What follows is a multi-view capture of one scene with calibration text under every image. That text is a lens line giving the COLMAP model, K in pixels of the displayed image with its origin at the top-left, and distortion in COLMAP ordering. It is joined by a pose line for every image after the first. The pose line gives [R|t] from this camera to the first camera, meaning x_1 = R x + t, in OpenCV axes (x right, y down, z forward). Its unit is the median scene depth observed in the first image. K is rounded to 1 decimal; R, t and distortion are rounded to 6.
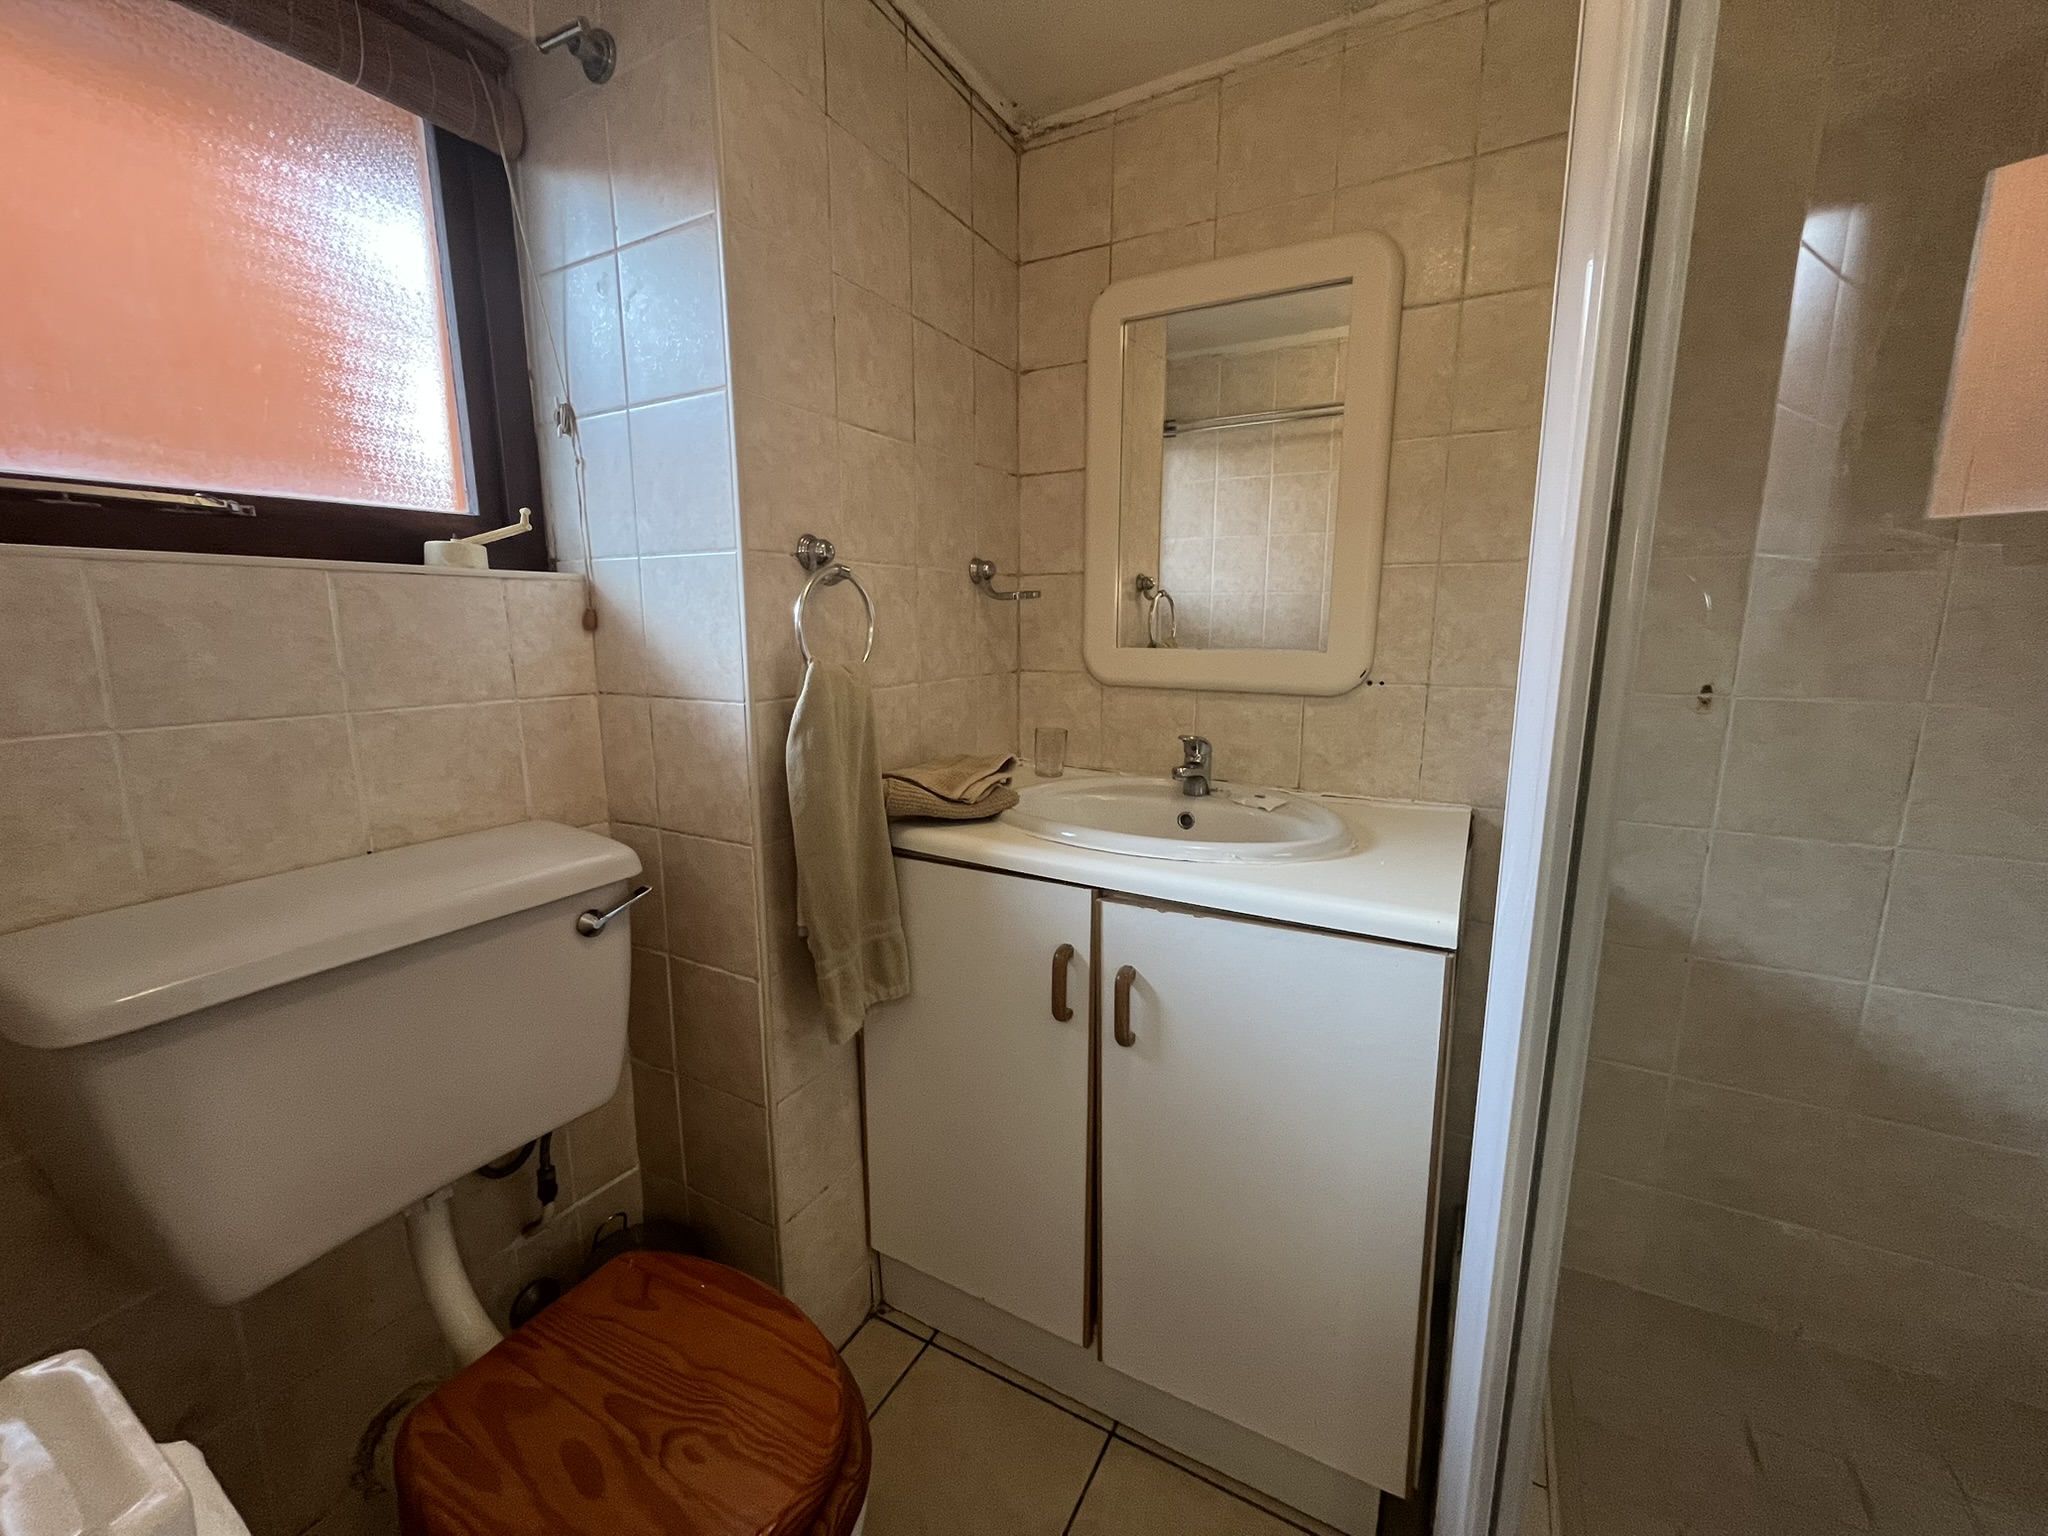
lens RADIAL K [[831.4, 0, 1016.5], [0, 831.4, 771.1], [0, 0, 1]] dist [-0.003264, 0.000191]
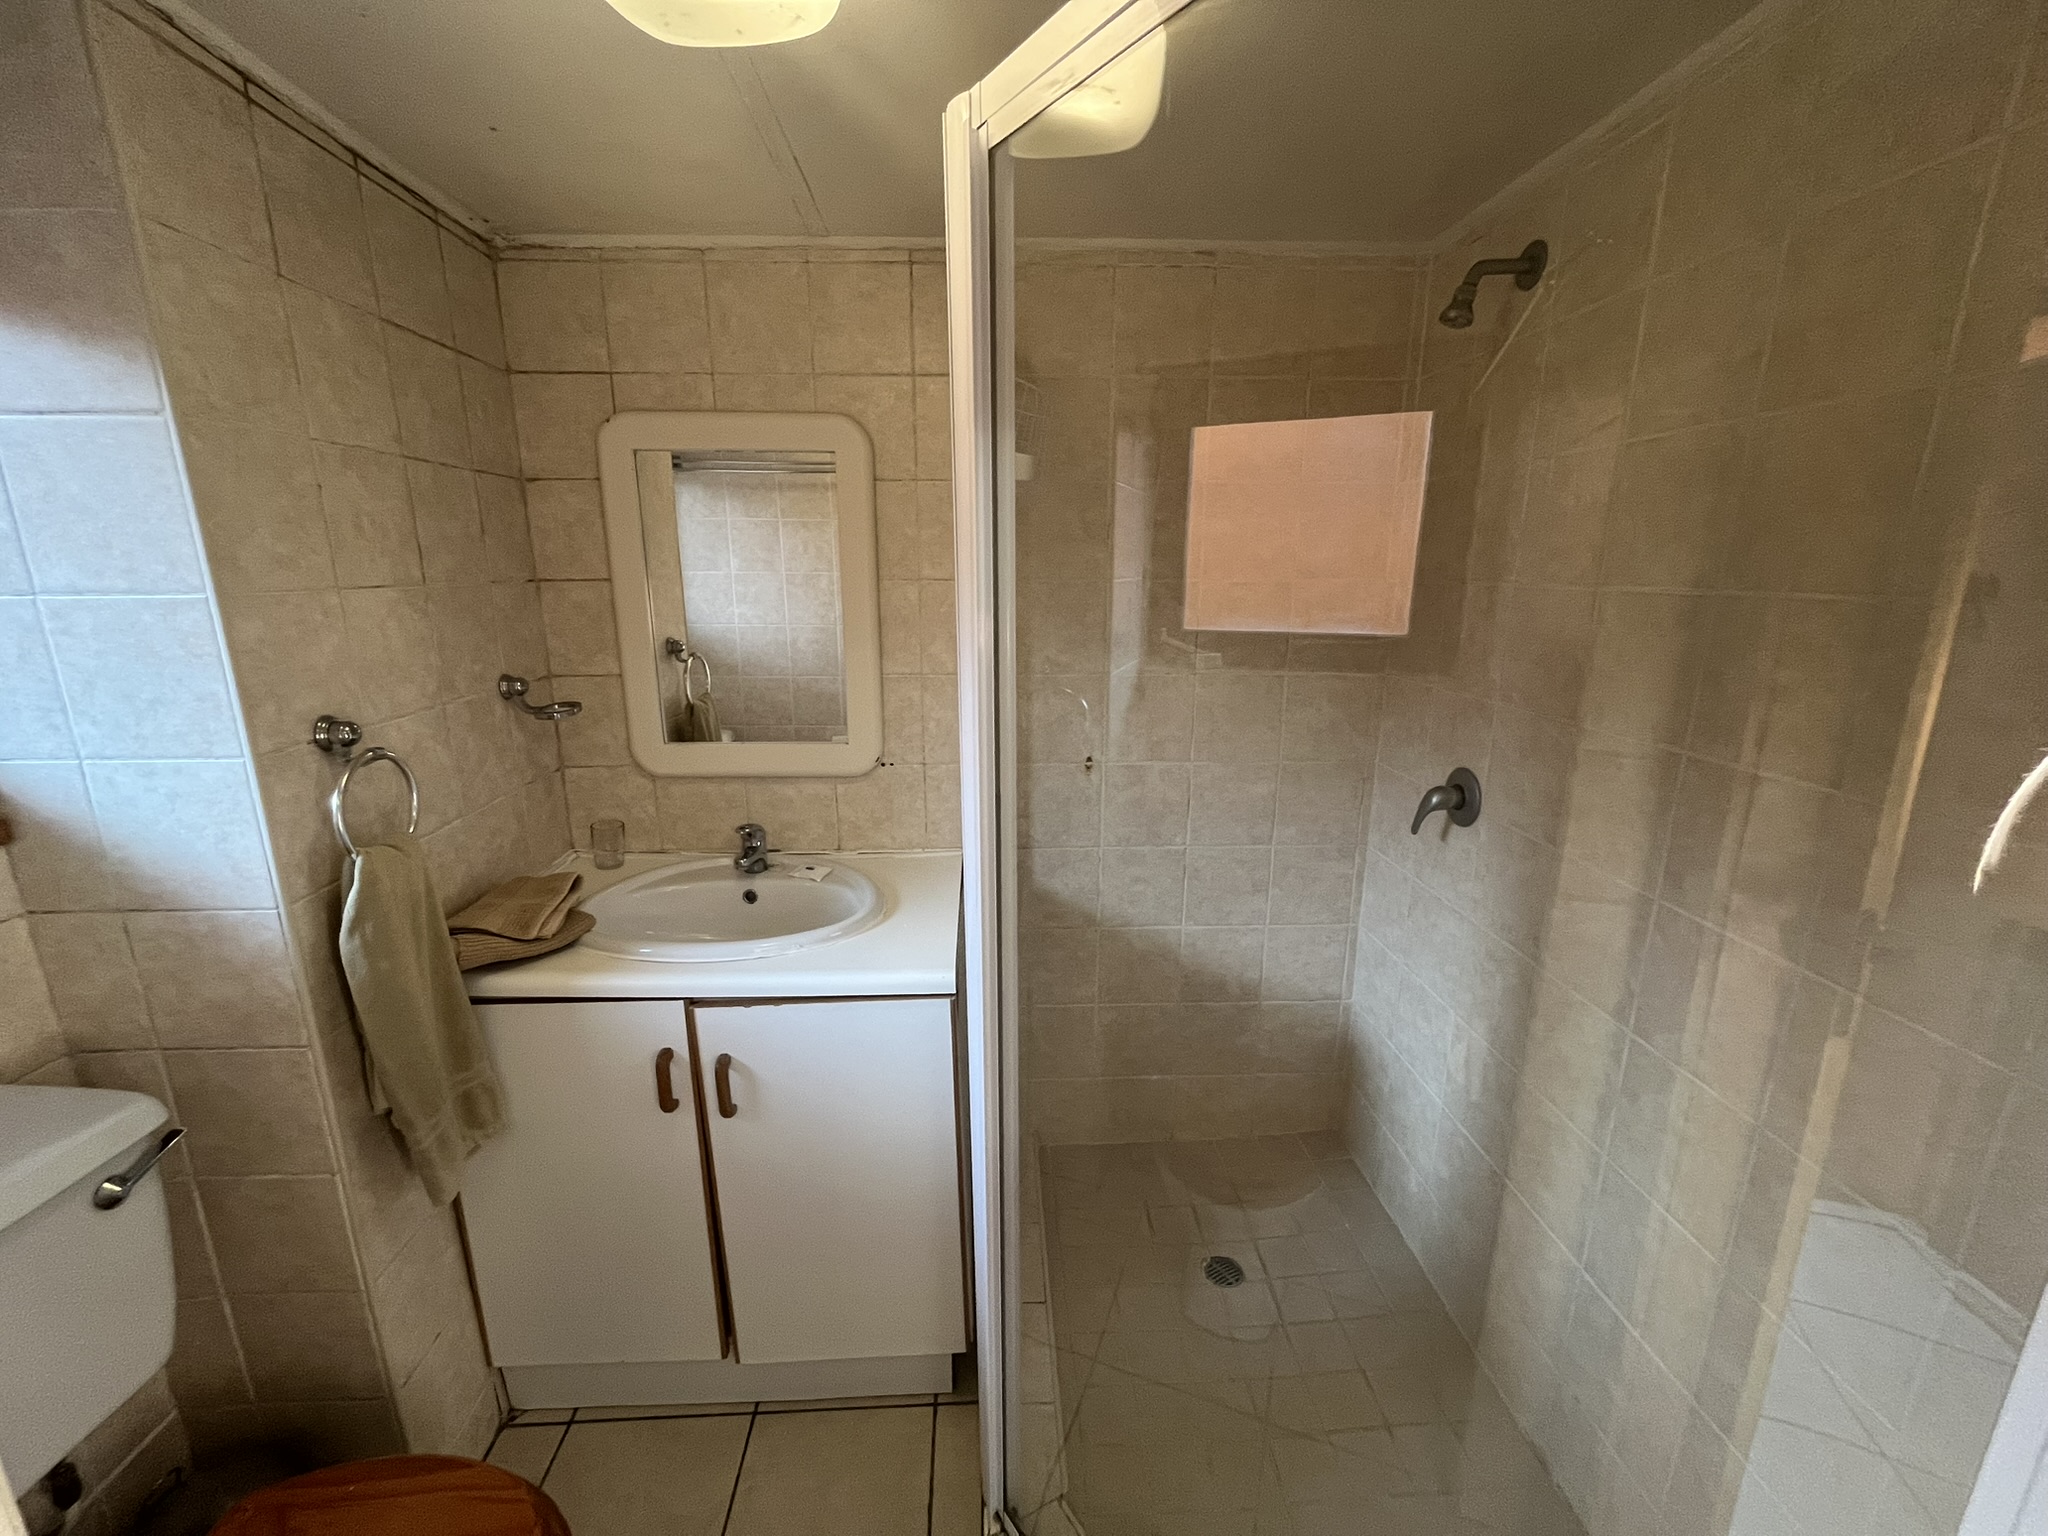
lens RADIAL K [[831.4, 0, 1016.4], [0, 831.4, 767.1], [0, 0, 1]] dist [-0.003264, 0.000191]
pose [[0.849910, -0.125713, 0.511712, -0.063200], [0.096081, 0.991816, 0.084077, -0.214671], [-0.518094, -0.022292, 0.855033, -0.227357]]
